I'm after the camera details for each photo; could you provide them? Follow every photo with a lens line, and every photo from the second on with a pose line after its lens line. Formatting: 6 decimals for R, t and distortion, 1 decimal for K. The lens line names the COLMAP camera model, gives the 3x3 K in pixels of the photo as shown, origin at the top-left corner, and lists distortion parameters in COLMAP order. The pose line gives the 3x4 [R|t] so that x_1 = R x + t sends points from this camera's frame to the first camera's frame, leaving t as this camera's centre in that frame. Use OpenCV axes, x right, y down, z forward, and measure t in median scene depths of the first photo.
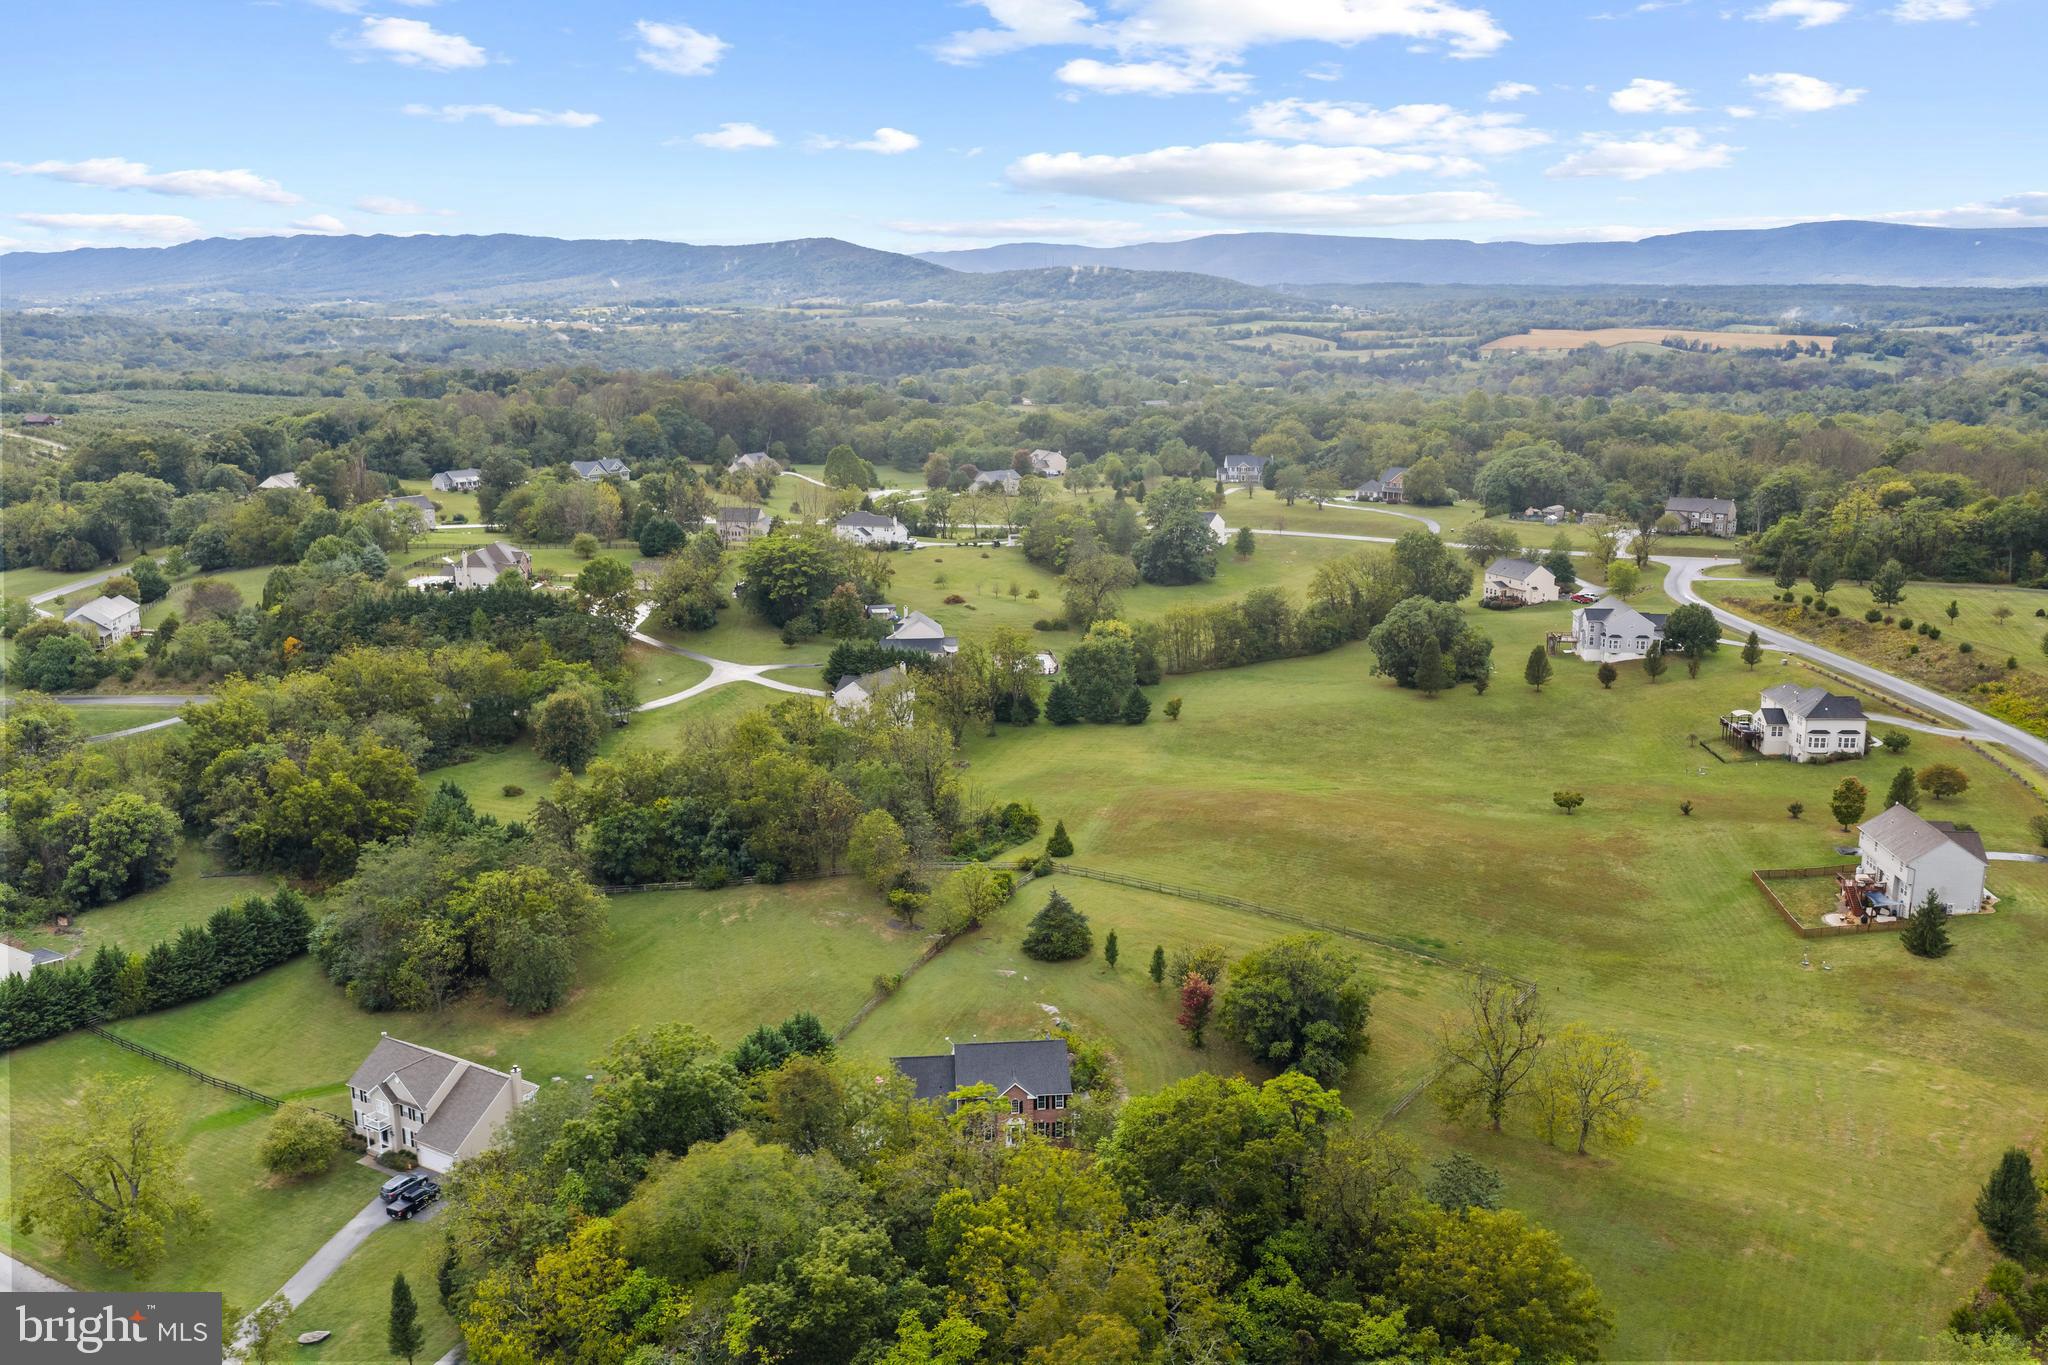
lens RADIAL K [[1691.5, 0, 1025.5], [0, 1691.5, 716.9], [0, 0, 1]] dist [0.023034, -0.035427]
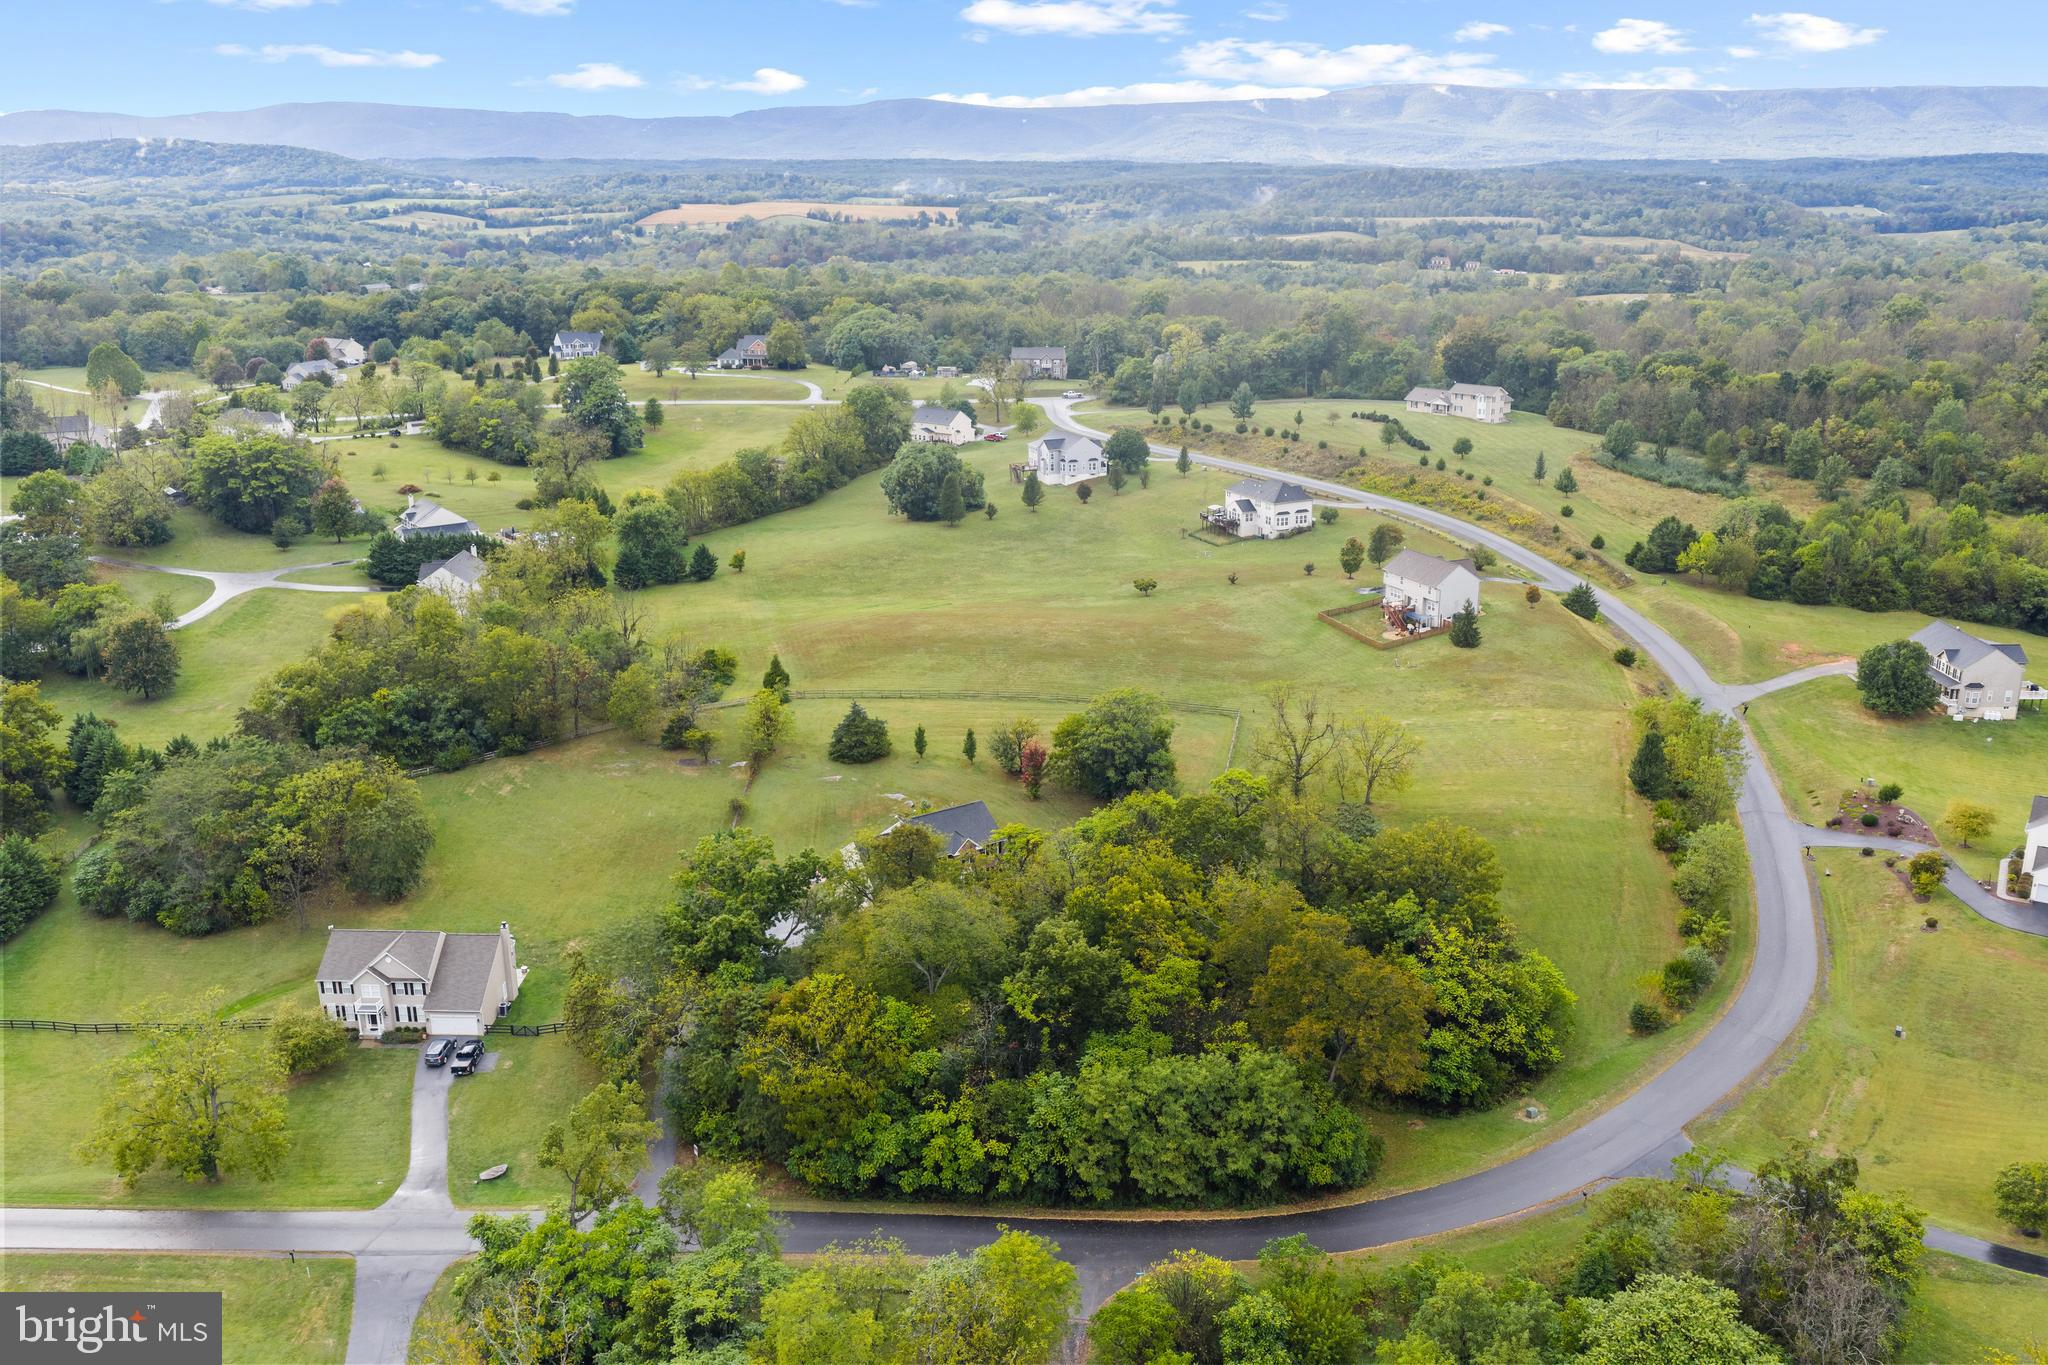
lens RADIAL K [[1691.5, 0, 1025.5], [0, 1691.5, 716.9], [0, 0, 1]] dist [0.023034, -0.035427]
pose [[0.875058, -0.153753, 0.458949, -0.304807], [0.122270, 0.987671, 0.097754, 0.011610], [-0.468320, -0.029424, 0.883069, -0.043738]]
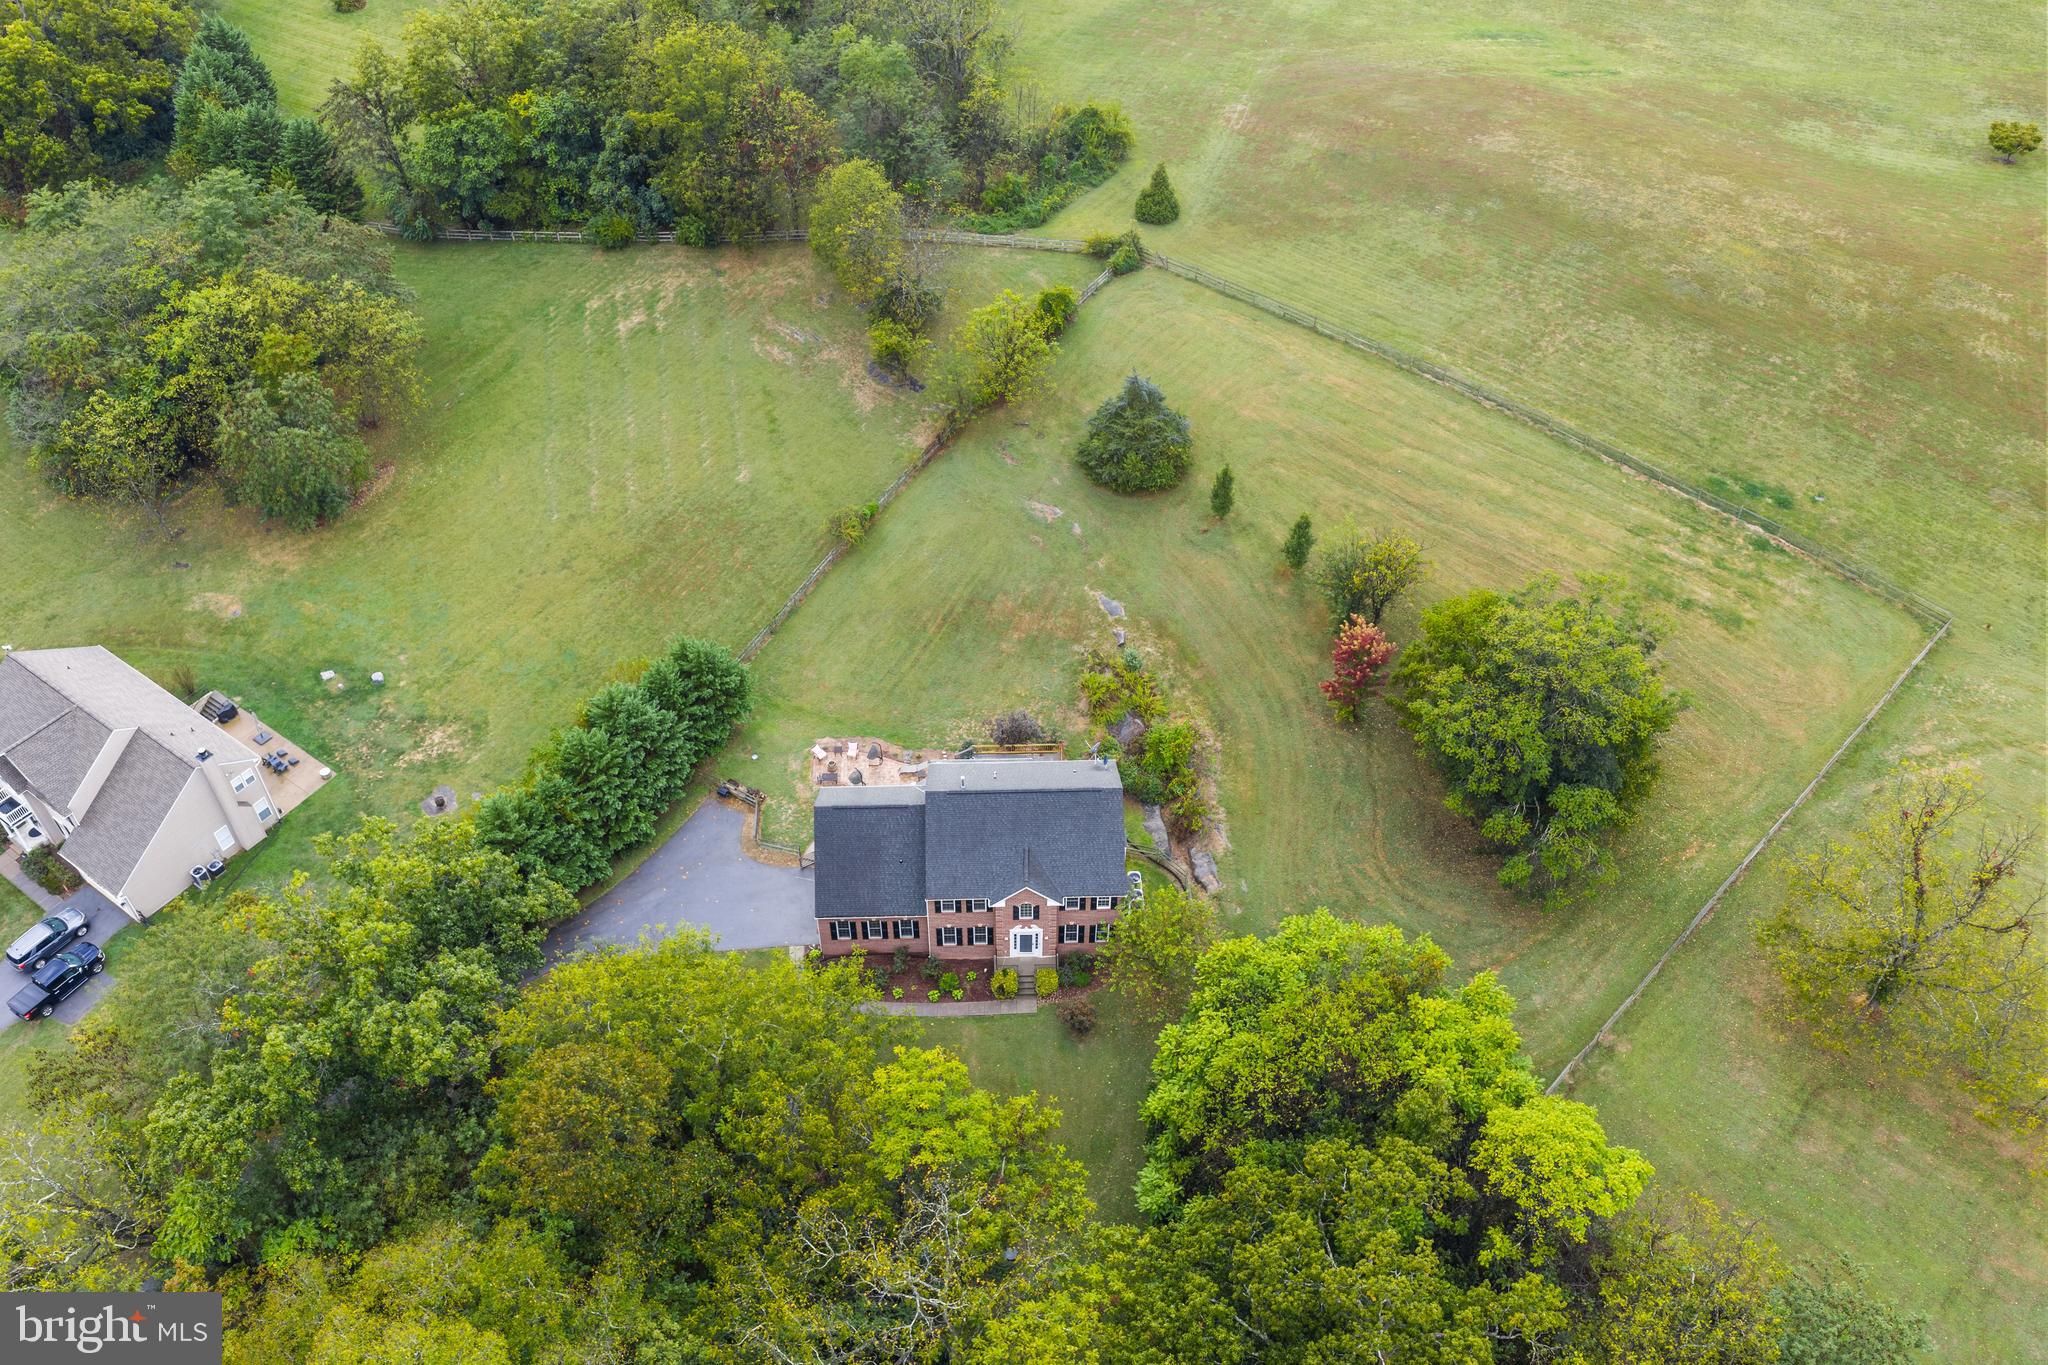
lens RADIAL K [[1701.7, 0, 1024.0], [0, 1701.7, 682.5], [0, 0, 1]] dist [0.001428, -0.002655]
pose [[0.997200, 0.054145, -0.051574, 0.011413], [-0.019786, 0.856180, 0.516299, -0.082474], [0.072112, -0.513833, 0.854854, 0.329868]]
